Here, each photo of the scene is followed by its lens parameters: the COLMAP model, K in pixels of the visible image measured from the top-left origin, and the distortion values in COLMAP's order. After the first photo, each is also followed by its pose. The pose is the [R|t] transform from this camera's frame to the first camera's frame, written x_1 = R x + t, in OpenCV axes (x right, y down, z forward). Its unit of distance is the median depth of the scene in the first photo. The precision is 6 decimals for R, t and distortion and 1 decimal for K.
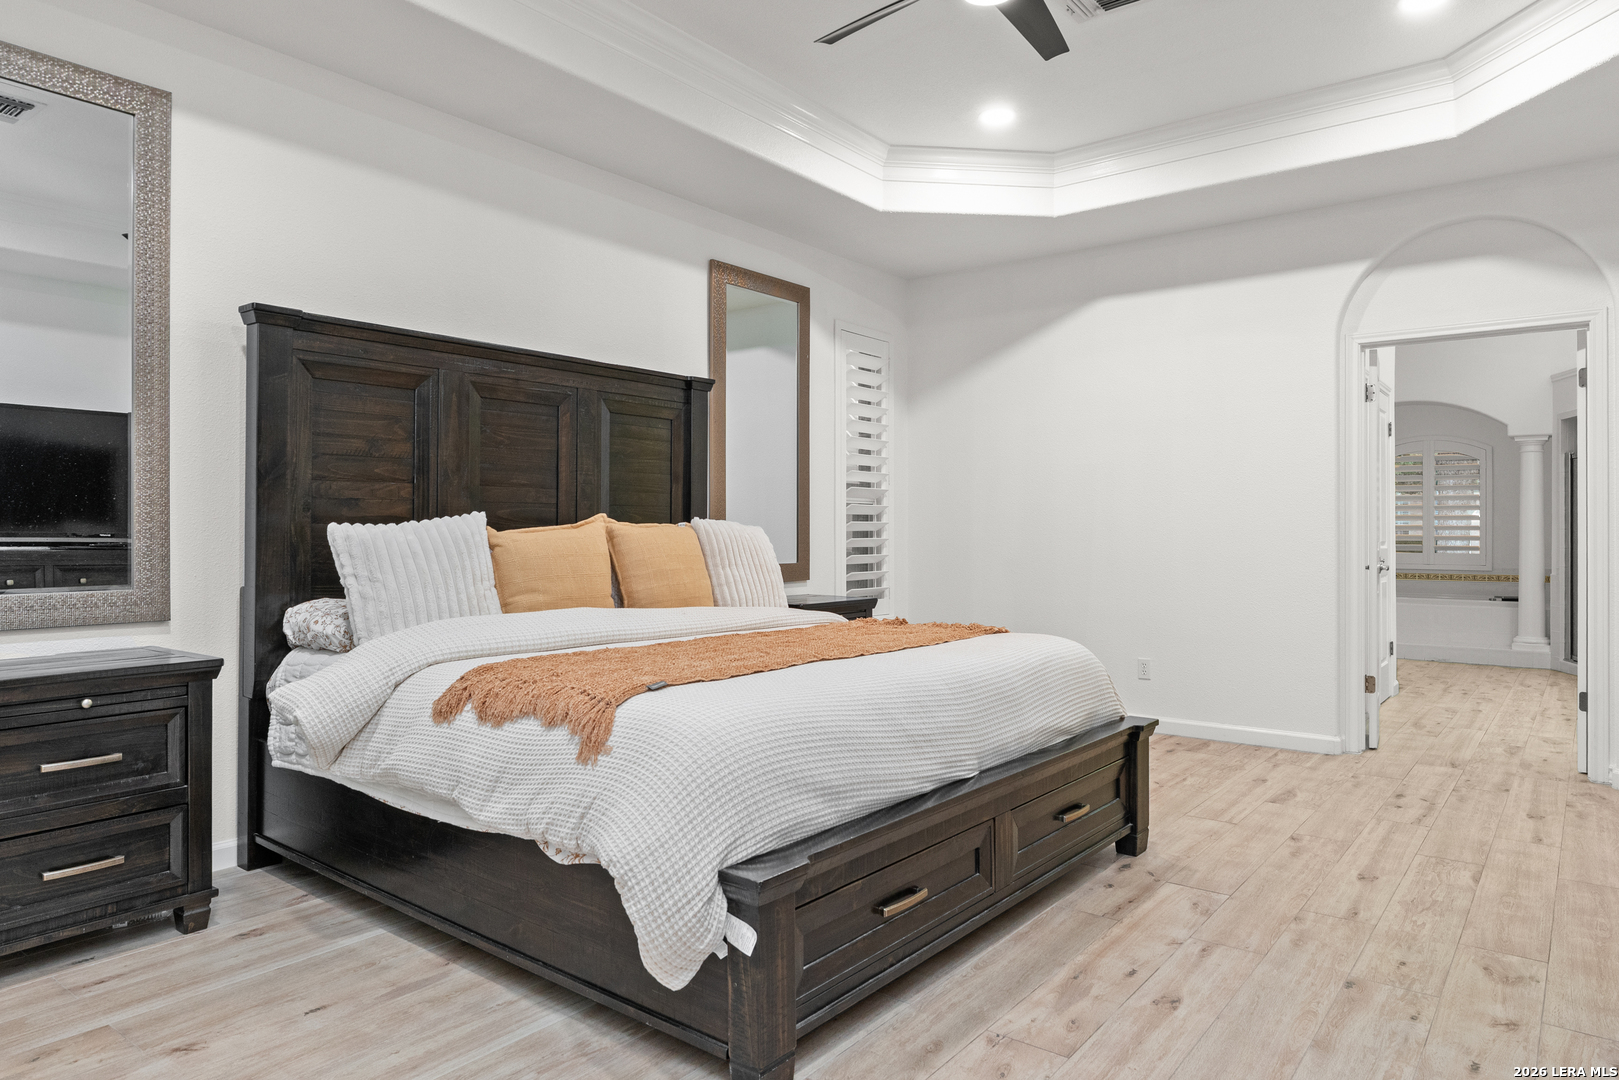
lens RADIAL K [[1004.2, 0, 808.0], [0, 1004.2, 552.3], [0, 0, 1]] dist [-0.000270, -0.005872]
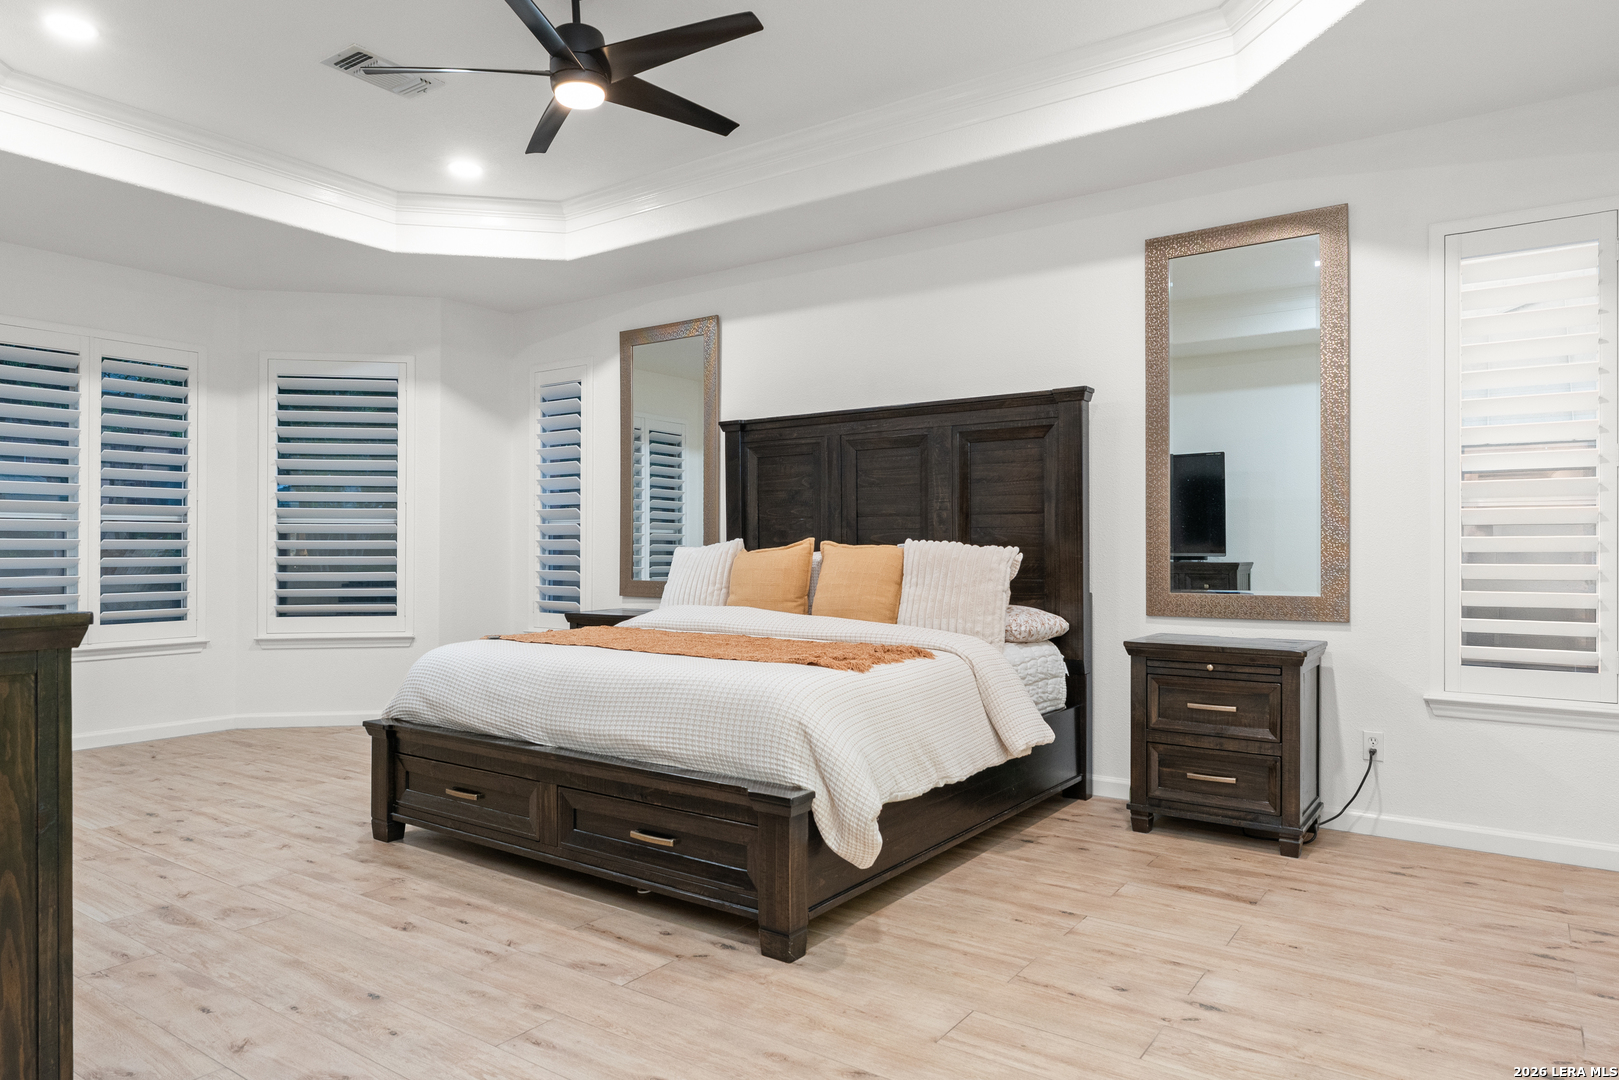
lens RADIAL K [[1004.2, 0, 808.0], [0, 1004.2, 552.3], [0, 0, 1]] dist [-0.000270, -0.005872]
pose [[0.052201, 0.001782, -0.998635, 1.305625], [-0.019538, 0.999809, 0.000763, -0.025589], [0.998445, 0.019472, 0.052226, 1.137123]]
